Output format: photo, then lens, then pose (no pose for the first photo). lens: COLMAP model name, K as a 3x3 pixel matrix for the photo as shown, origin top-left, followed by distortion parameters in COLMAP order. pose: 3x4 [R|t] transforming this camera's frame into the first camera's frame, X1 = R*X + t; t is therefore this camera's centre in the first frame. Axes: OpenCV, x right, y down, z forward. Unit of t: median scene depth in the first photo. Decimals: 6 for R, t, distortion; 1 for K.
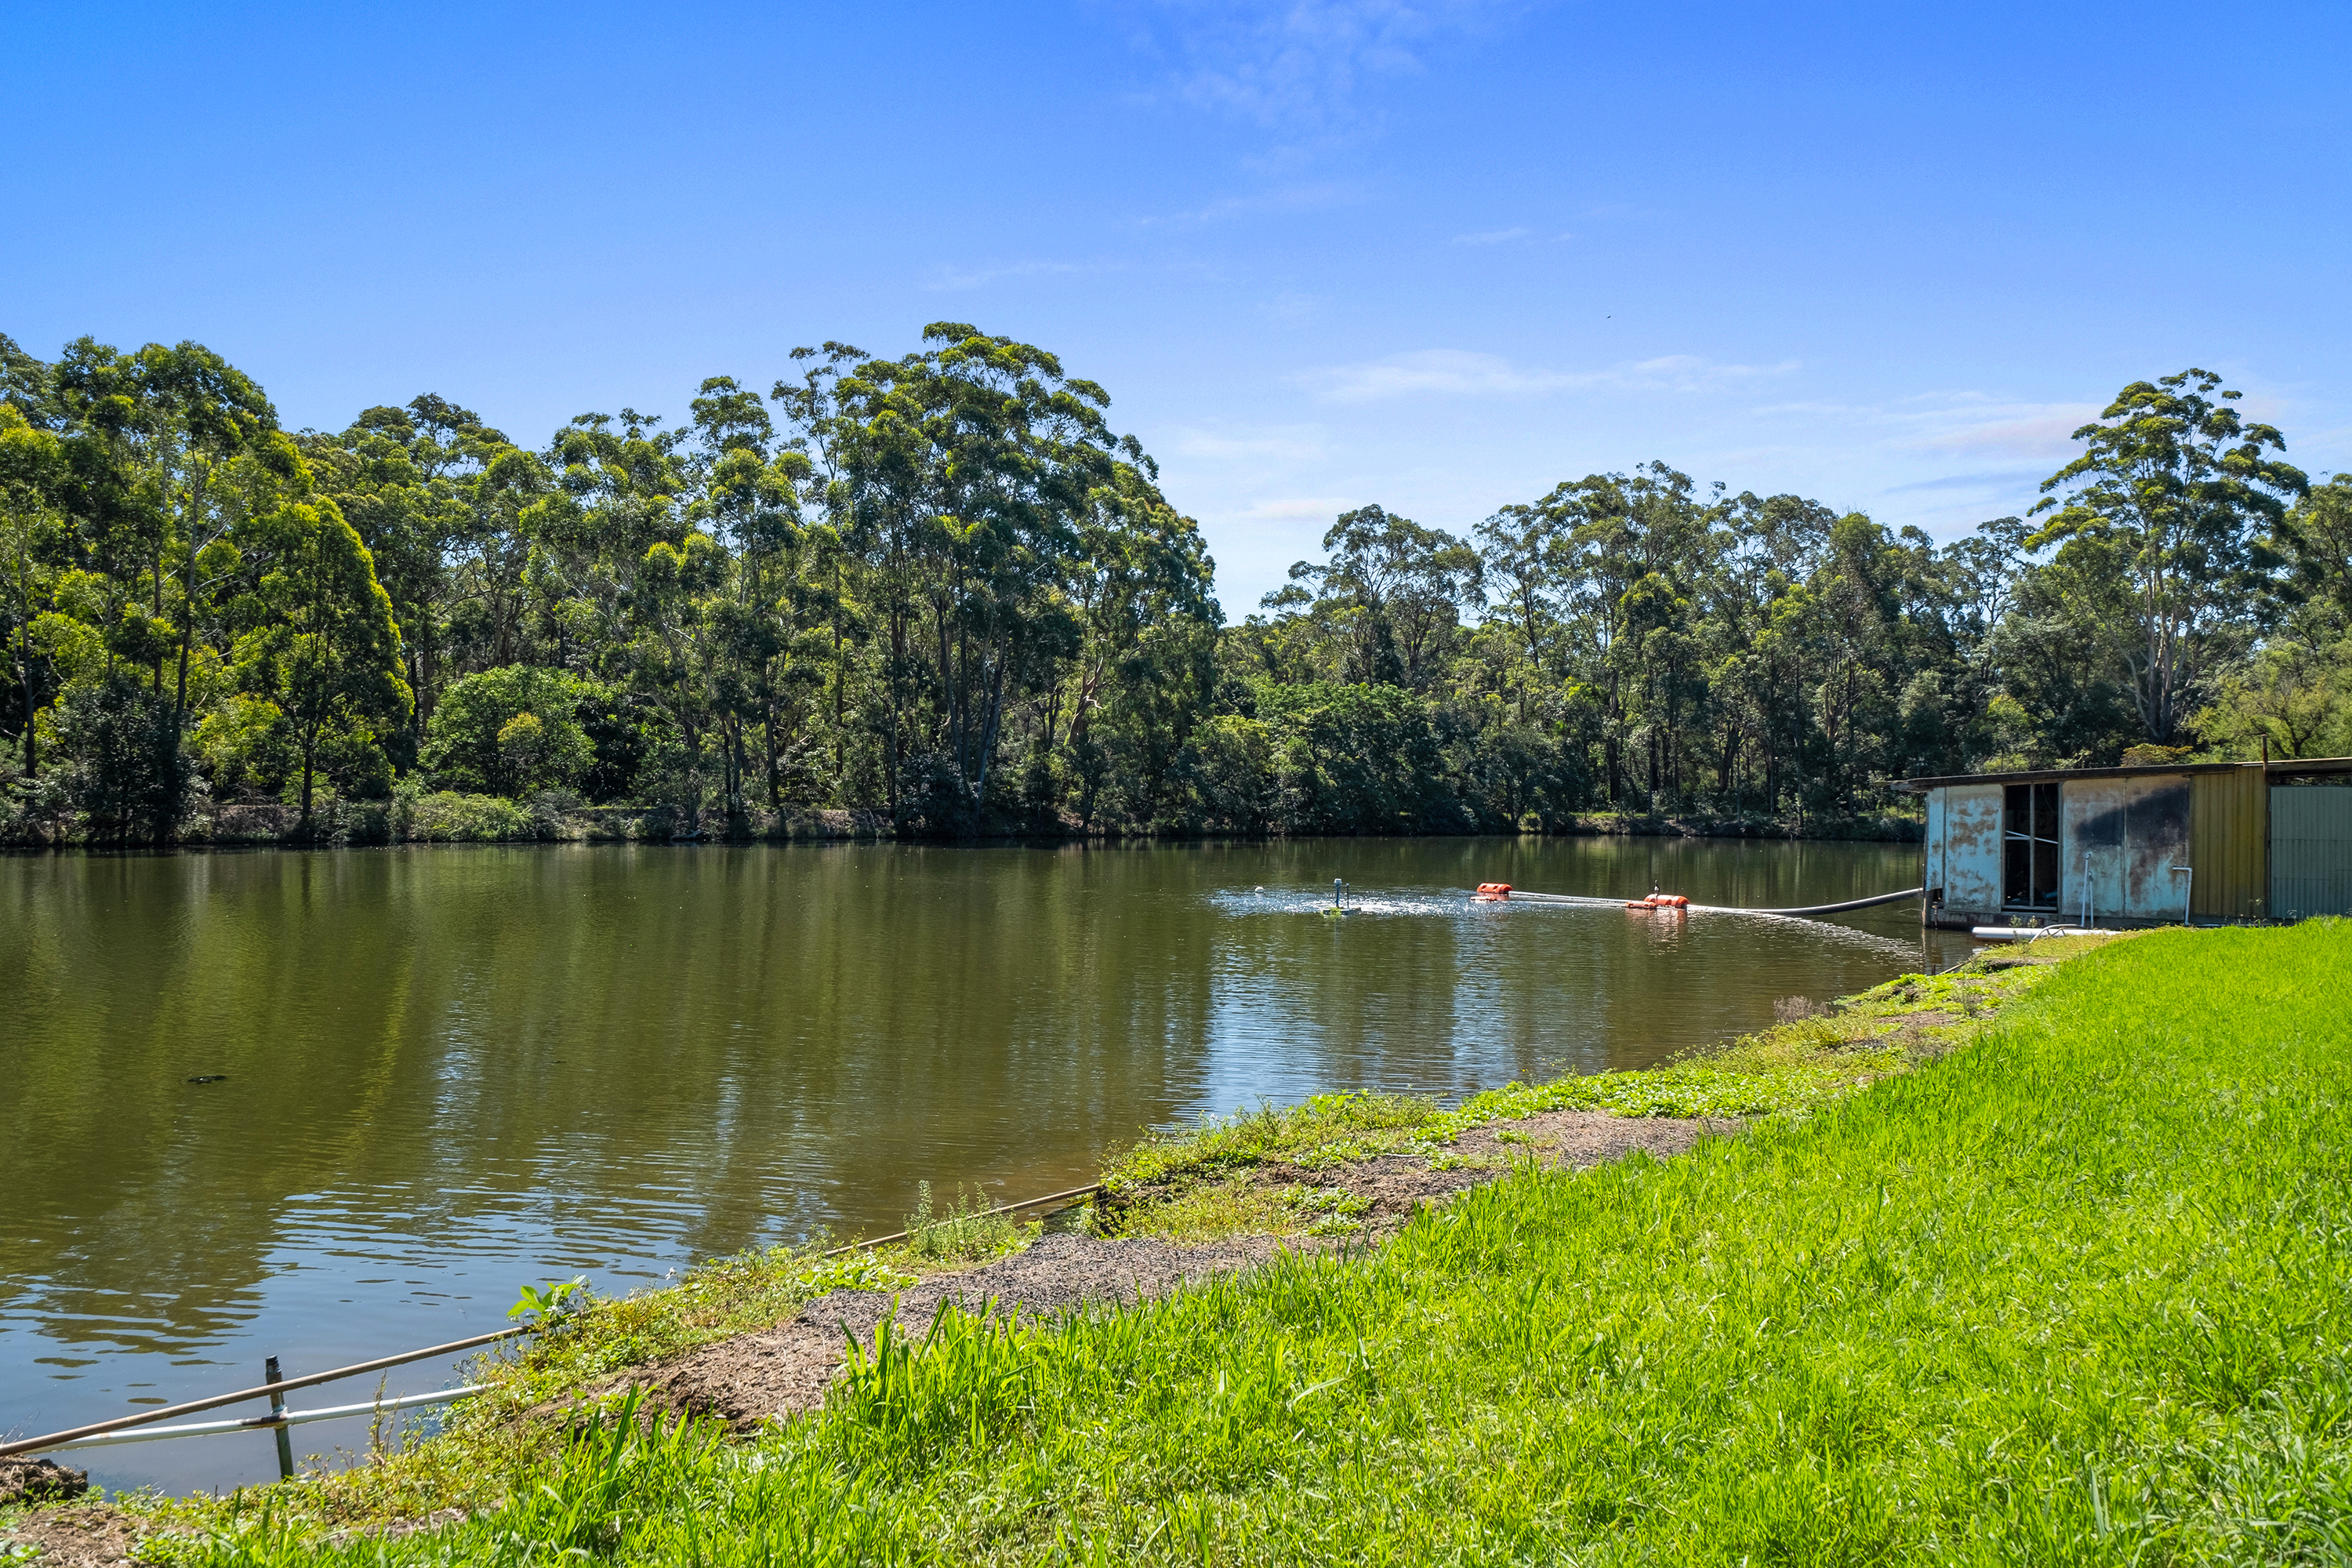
lens RADIAL K [[1621.4, 0, 1175.0], [0, 1621.4, 799.0], [0, 0, 1]] dist [0.001675, 0.005955]
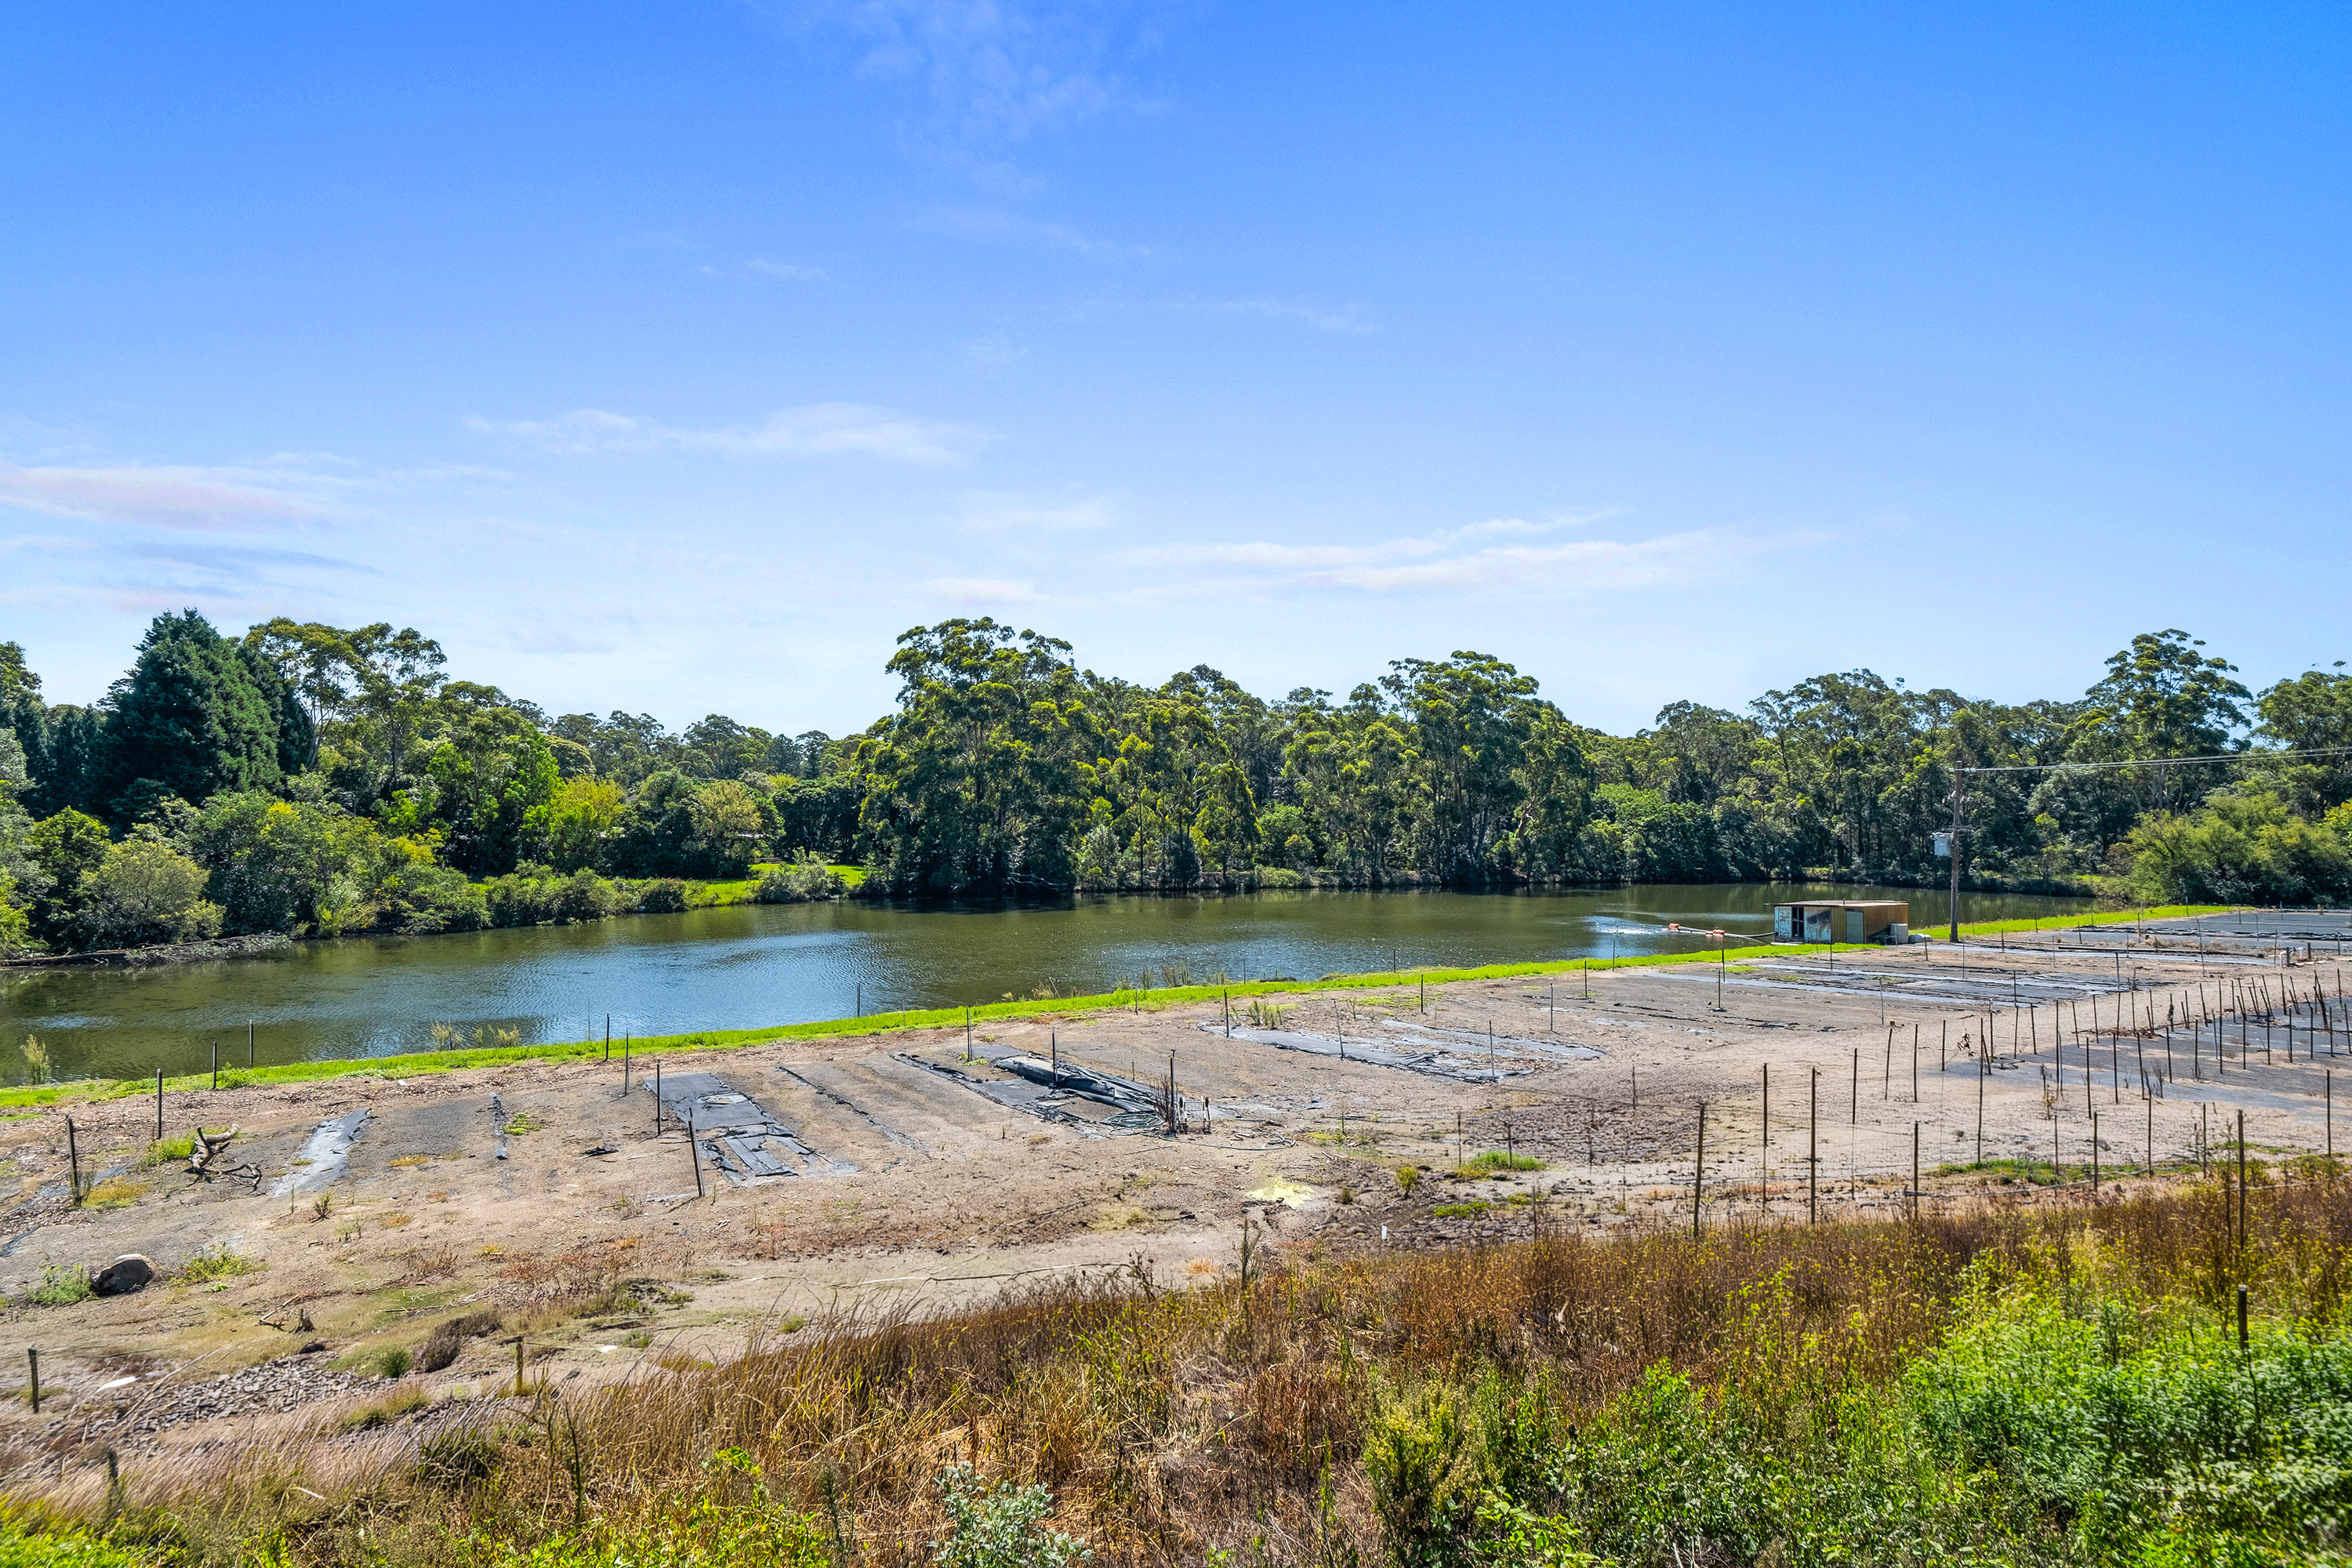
lens RADIAL K [[1210.5, 0, 1160.8], [0, 1210.5, 791.1], [0, 0, 1]] dist [-0.010850, 0.001747]
pose [[0.946441, -0.006121, -0.322818, 0.002468], [-0.000241, 0.999807, -0.019666, -0.077510], [0.322876, 0.018690, 0.946257, -0.763996]]
